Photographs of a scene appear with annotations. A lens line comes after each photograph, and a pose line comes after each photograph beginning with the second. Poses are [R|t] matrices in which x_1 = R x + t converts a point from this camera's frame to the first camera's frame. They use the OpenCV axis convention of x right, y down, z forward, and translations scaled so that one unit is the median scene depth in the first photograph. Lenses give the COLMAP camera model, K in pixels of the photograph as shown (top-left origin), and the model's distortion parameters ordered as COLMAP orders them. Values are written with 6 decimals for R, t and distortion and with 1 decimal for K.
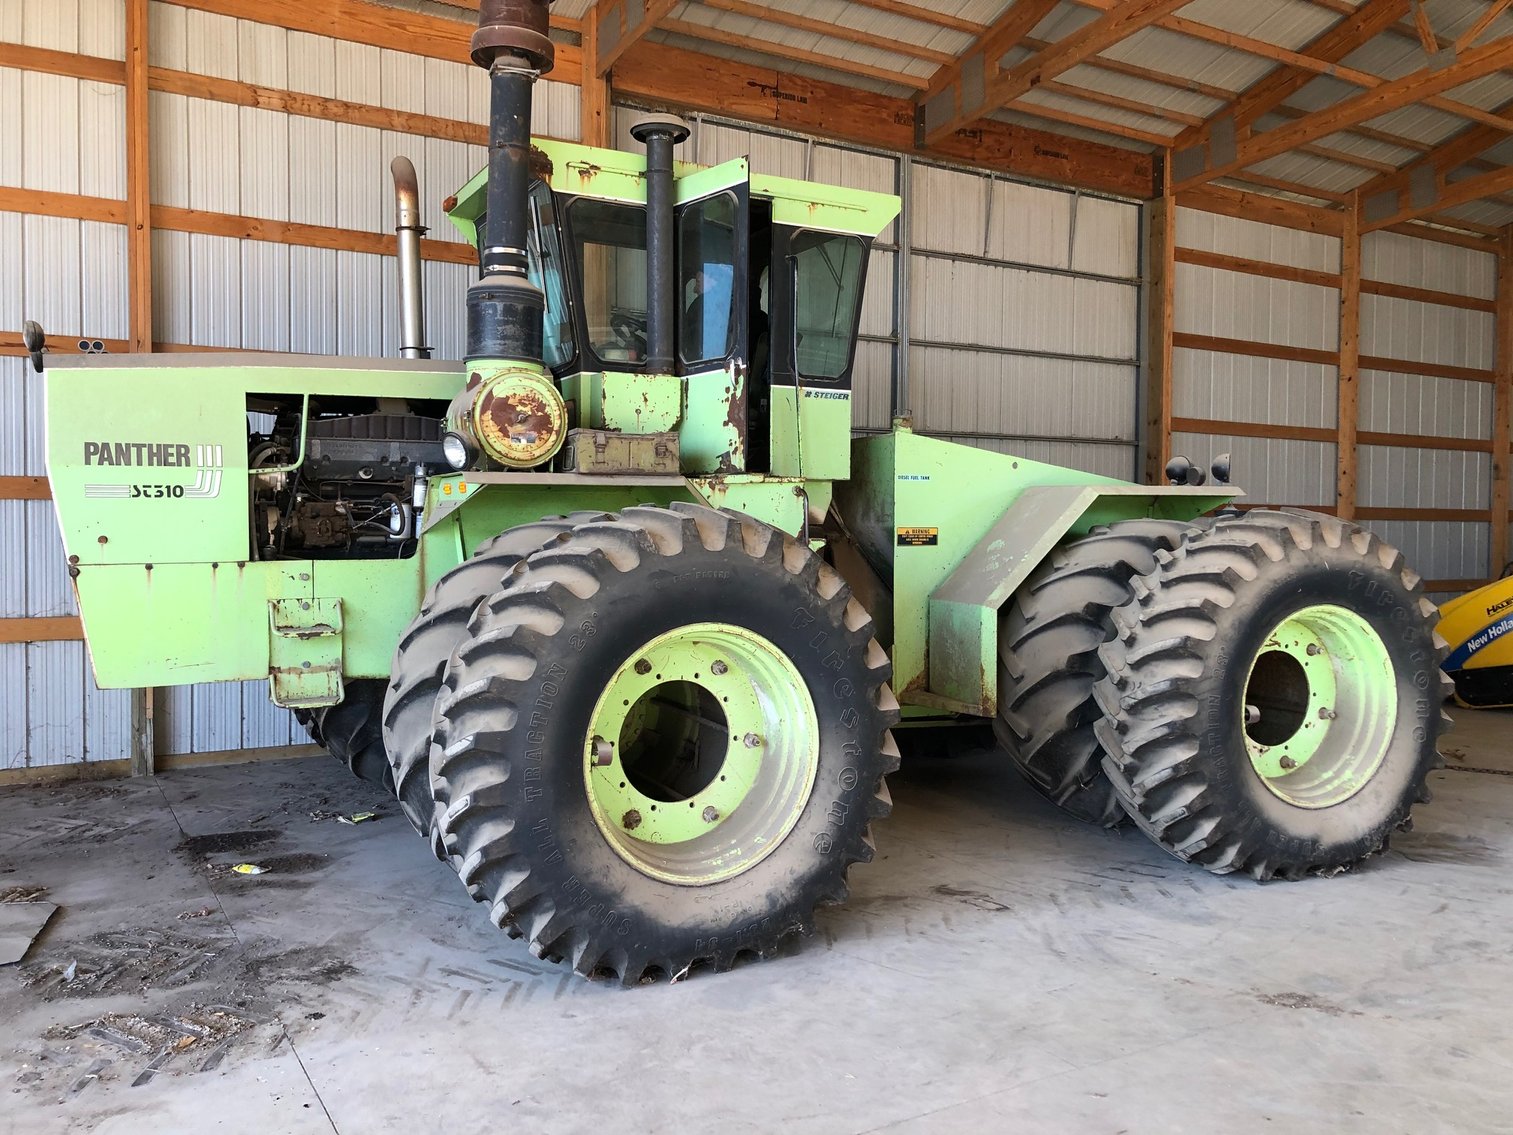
lens RADIAL K [[1227.8, 0, 756.5], [0, 1227.8, 567.5], [0, 0, 1]] dist [0.072629, -0.004185]
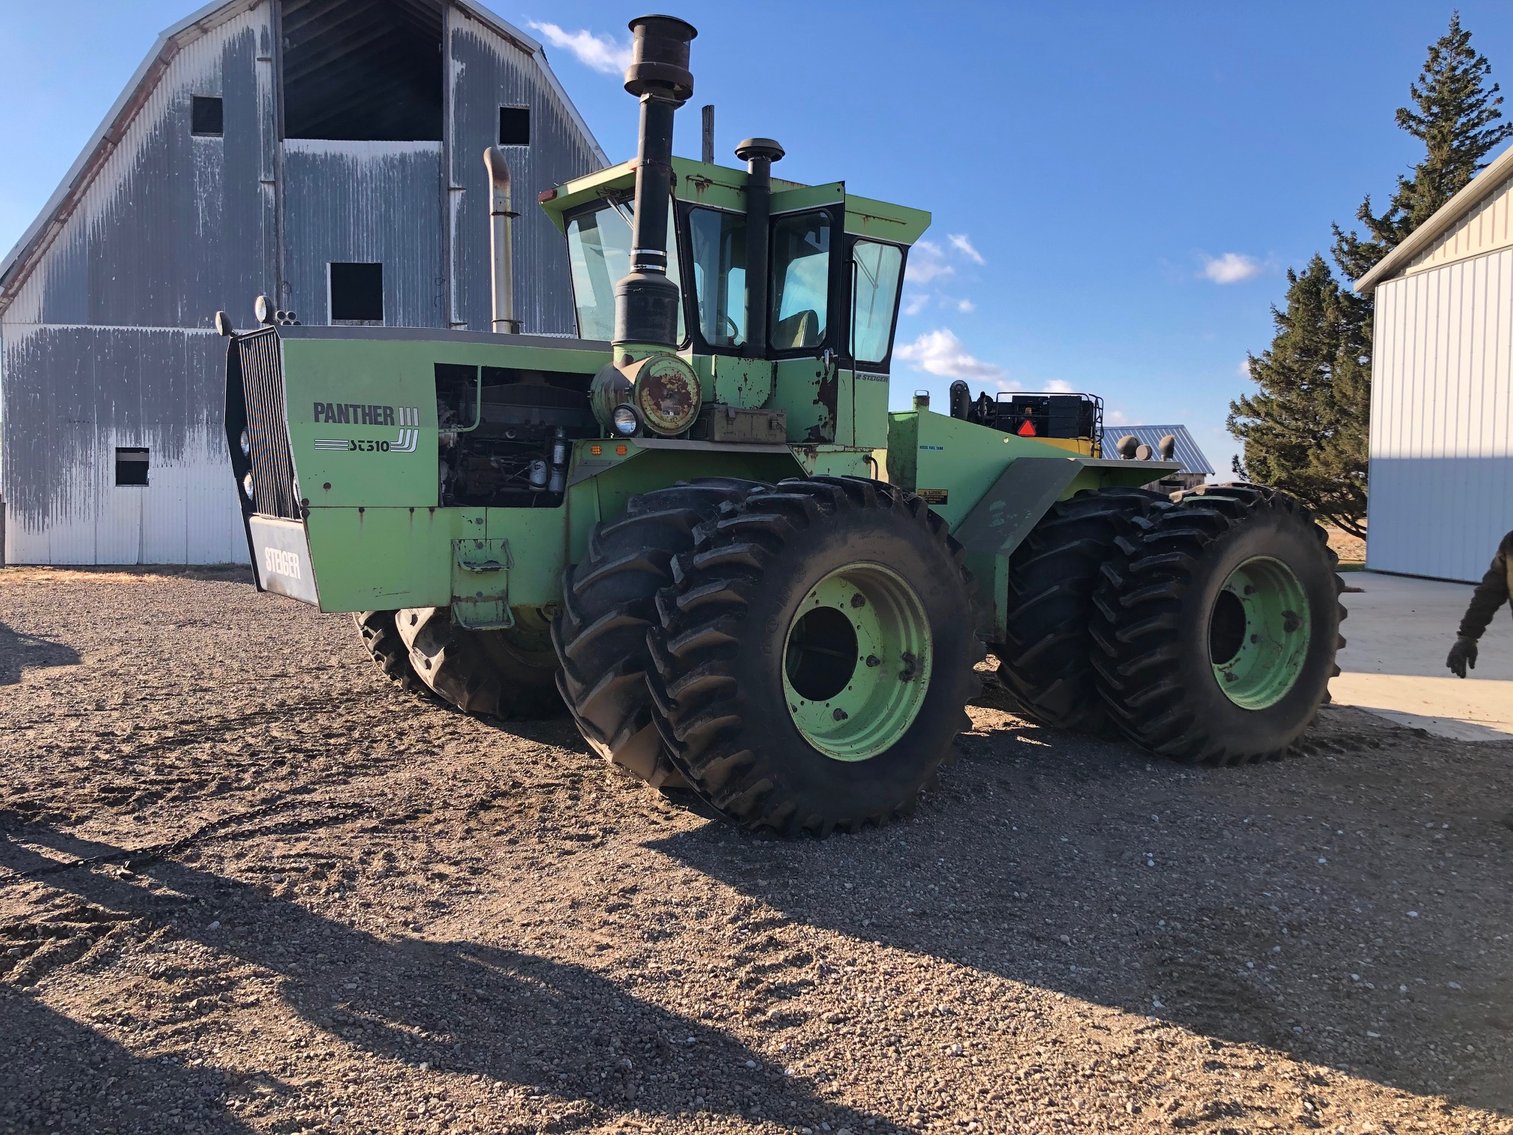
lens RADIAL K [[1203.0, 0, 756.5], [0, 1203.0, 567.5], [0, 0, 1]] dist [0.164670, -0.000808]
pose [[0.987488, 0.012591, 0.157190, -0.279599], [-0.019184, 0.998995, 0.040500, -0.000244], [-0.156522, -0.043009, 0.986738, -0.189727]]
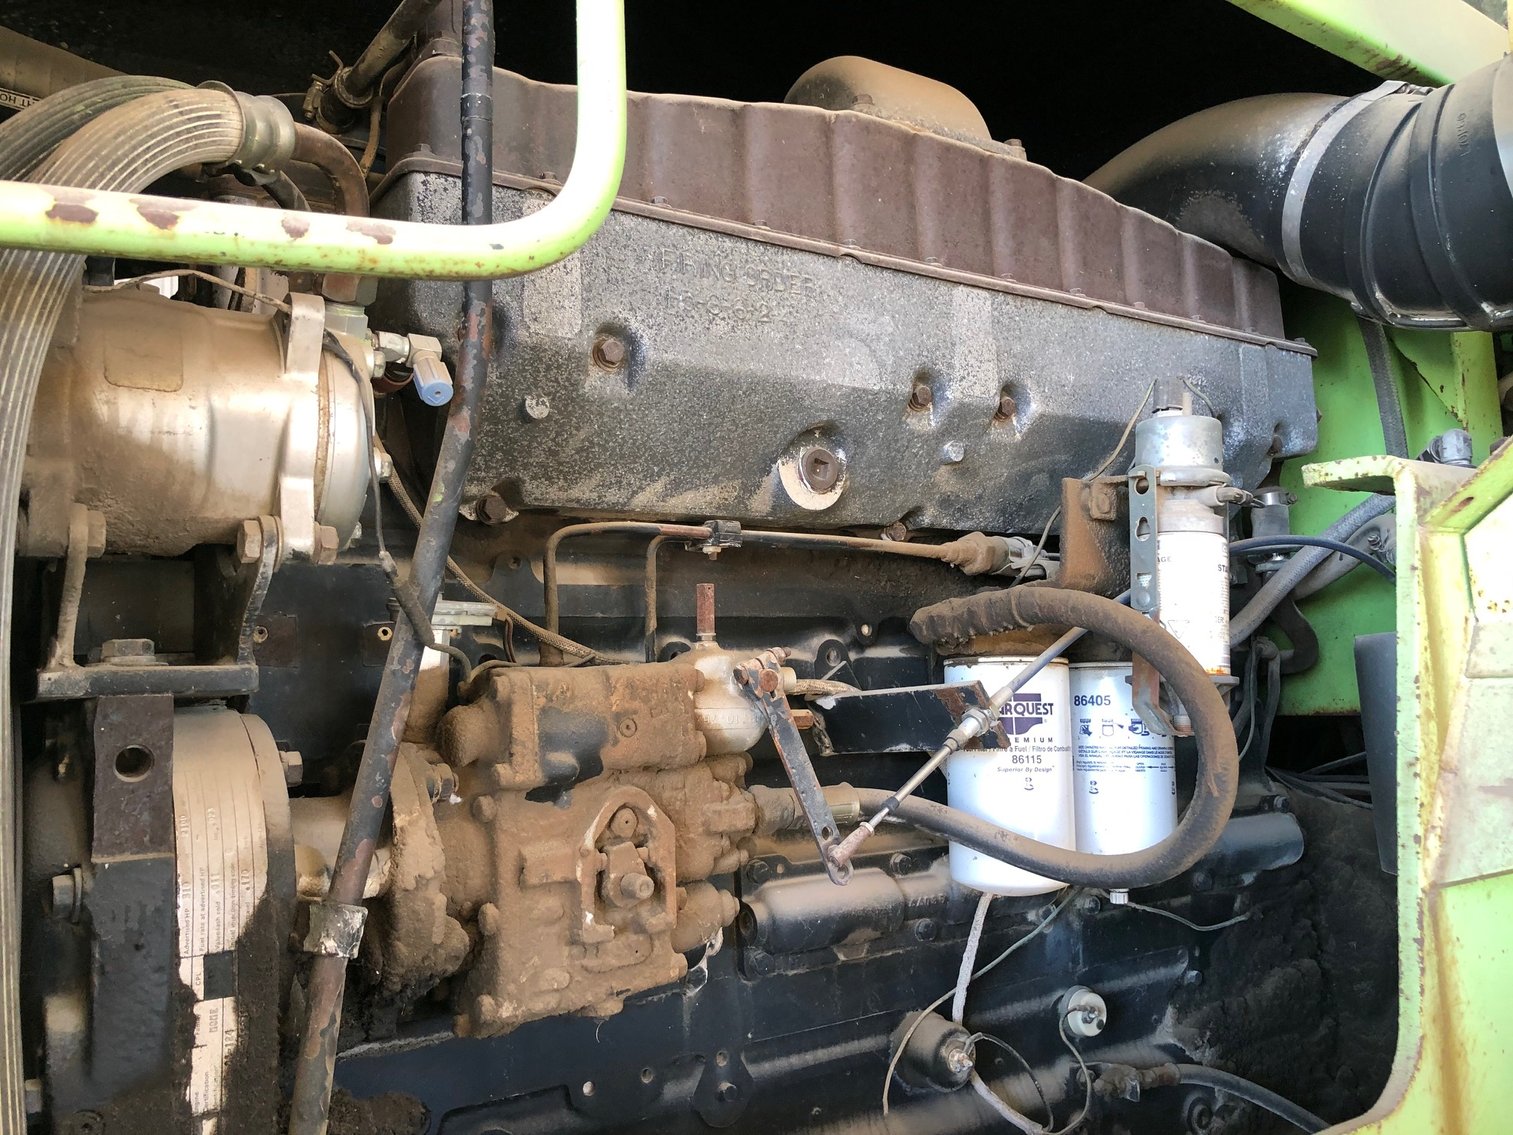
lens RADIAL K [[1227.8, 0, 756.5], [0, 1227.8, 567.5], [0, 0, 1]] dist [0.072629, -0.004185]
pose [[0.992159, -0.023711, 0.122714, -0.361056], [0.042676, 0.987100, -0.154311, -0.043253], [-0.117473, 0.158338, 0.980372, 0.897163]]
